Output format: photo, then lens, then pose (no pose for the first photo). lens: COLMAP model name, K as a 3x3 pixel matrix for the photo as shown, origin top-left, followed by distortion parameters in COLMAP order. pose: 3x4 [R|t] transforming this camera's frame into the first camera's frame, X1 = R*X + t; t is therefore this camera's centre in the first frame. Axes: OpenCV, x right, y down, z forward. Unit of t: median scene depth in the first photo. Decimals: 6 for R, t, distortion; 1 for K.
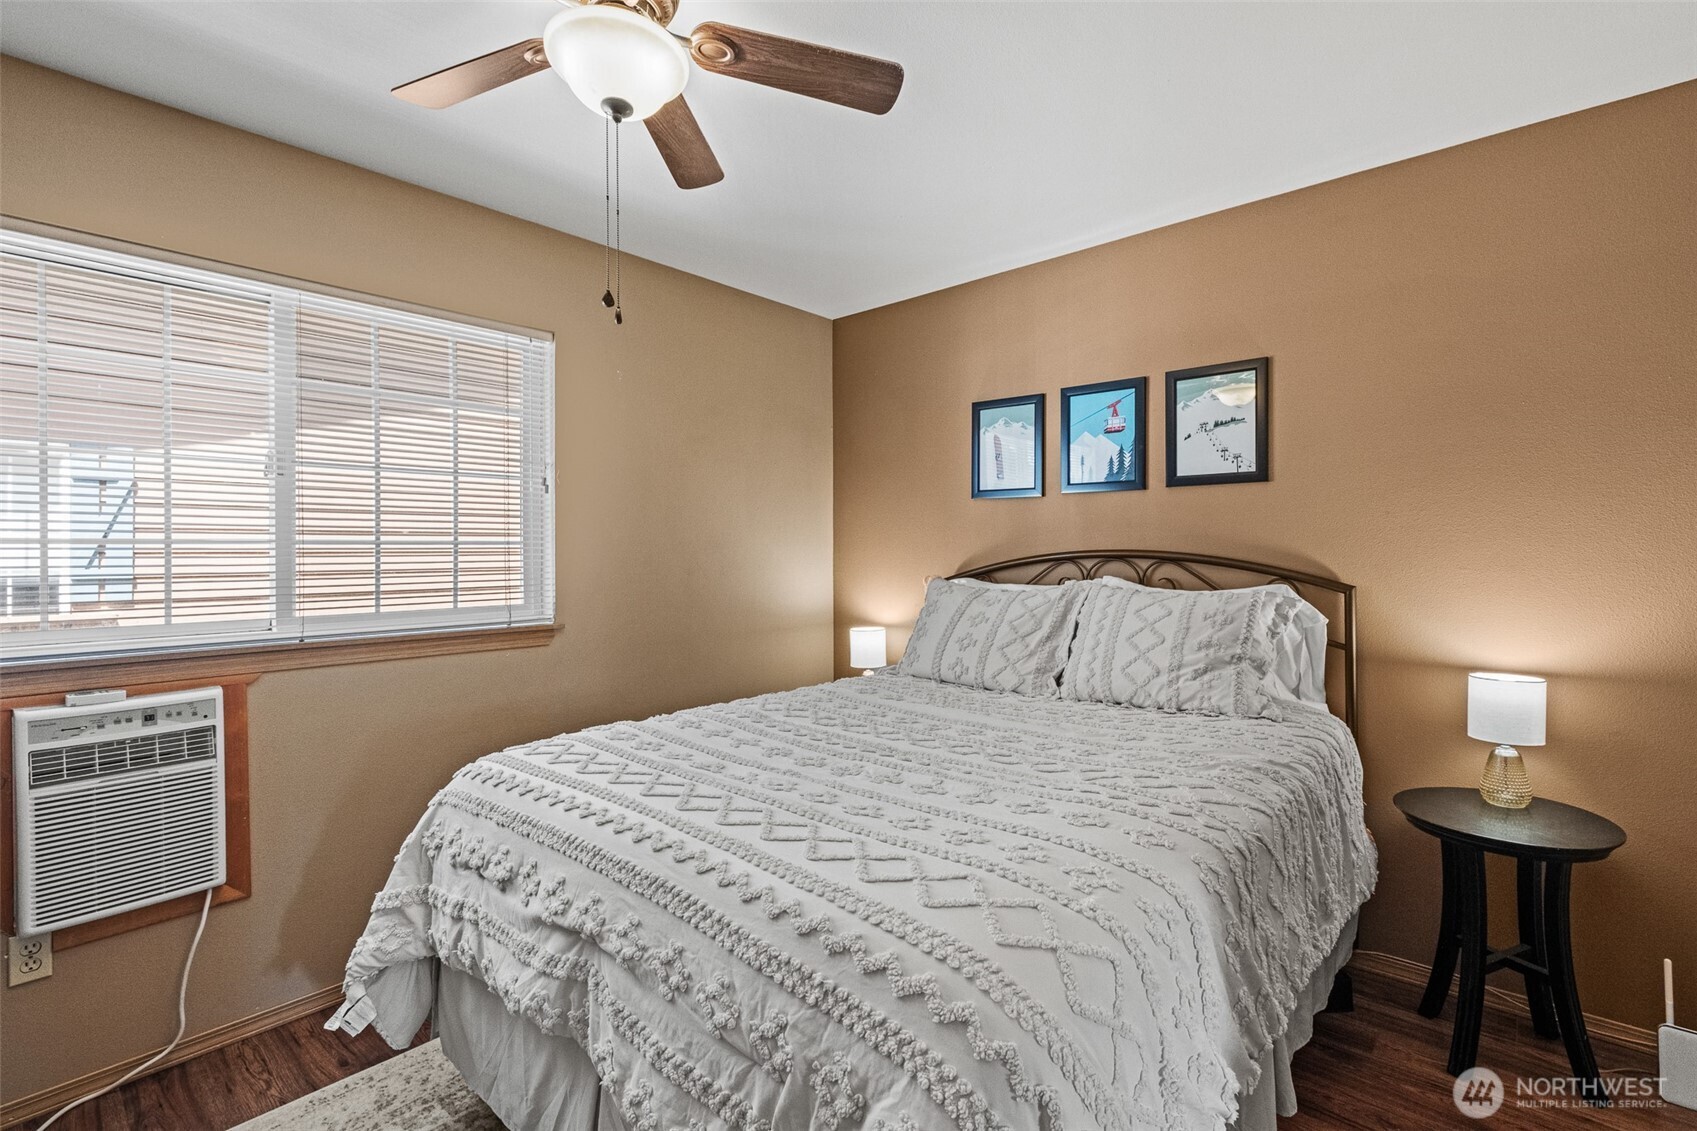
lens RADIAL K [[751.6, 0, 848.3], [0, 751.6, 560.6], [0, 0, 1]] dist [-0.003263, -0.000378]
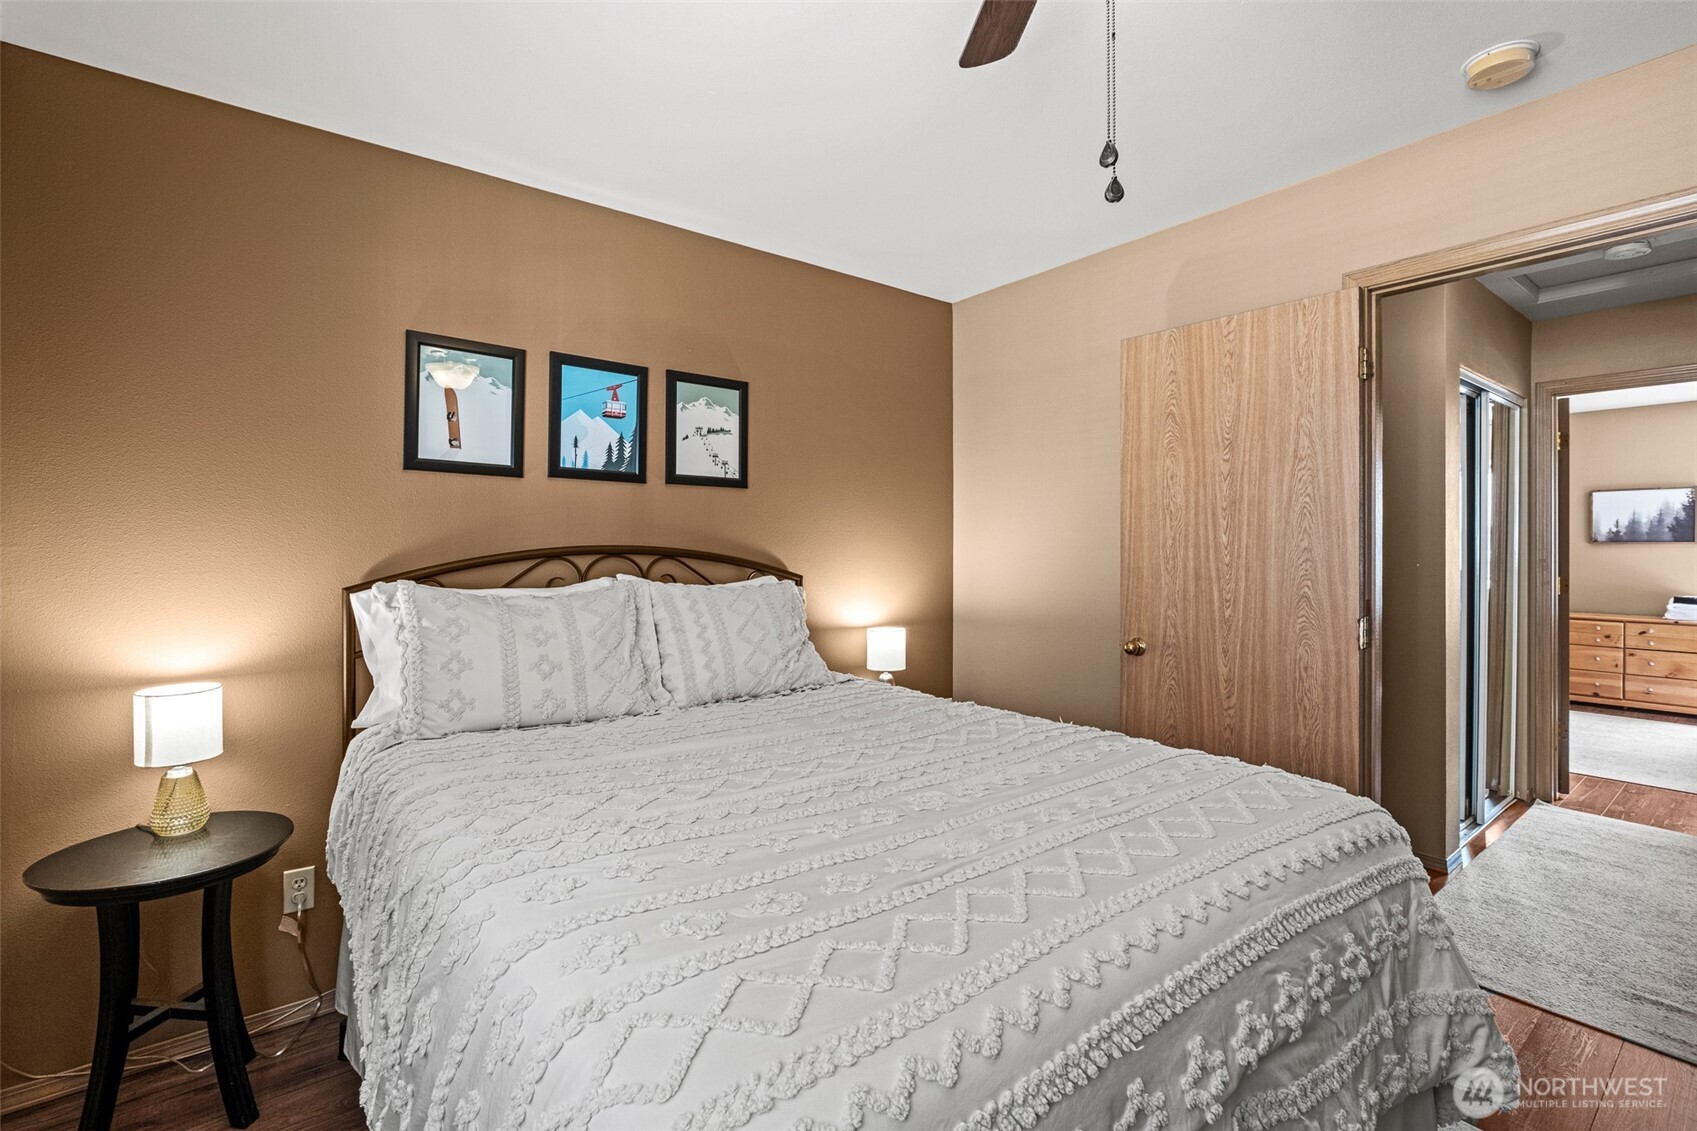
lens RADIAL K [[751.6, 0, 848.3], [0, 751.6, 560.6], [0, 0, 1]] dist [-0.003263, -0.000378]
pose [[0.224712, 0.003383, 0.974419, -0.483724], [0.014890, 0.999865, -0.006906, 0.014298], [-0.974311, 0.016061, 0.224632, 0.529998]]
